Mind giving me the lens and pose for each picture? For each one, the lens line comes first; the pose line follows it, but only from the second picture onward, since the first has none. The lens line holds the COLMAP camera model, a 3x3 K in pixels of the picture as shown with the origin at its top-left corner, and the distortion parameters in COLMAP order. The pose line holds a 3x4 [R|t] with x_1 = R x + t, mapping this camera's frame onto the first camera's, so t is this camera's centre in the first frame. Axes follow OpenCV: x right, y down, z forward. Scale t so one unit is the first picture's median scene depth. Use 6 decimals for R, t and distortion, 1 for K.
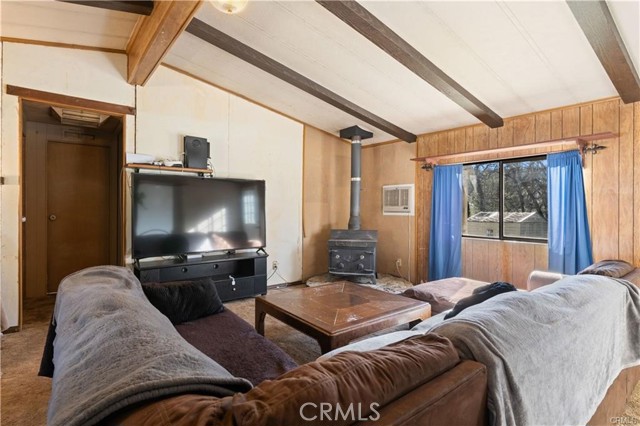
lens RADIAL K [[318.1, 0, 320.0], [0, 318.1, 213.0], [0, 0, 1]] dist [-0.000753, -0.000332]
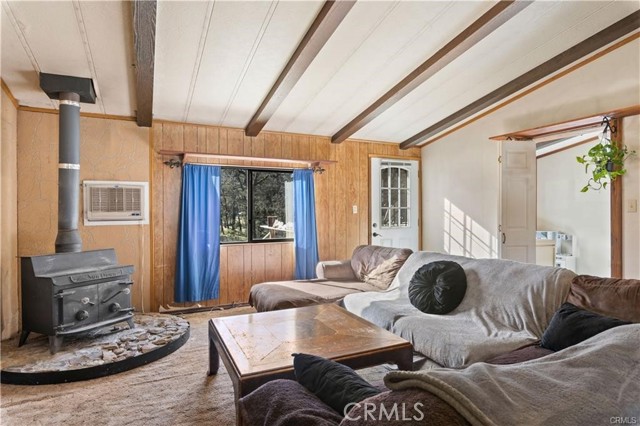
lens RADIAL K [[361.9, 0, 320.0], [0, 361.9, 213.0], [0, 0, 1]] dist [0.003424, 0.000753]
pose [[0.242362, -0.005835, 0.970168, -0.439624], [0.024055, 0.999711, 0.000003, -0.008627], [-0.969888, 0.023336, 0.242432, 0.397938]]
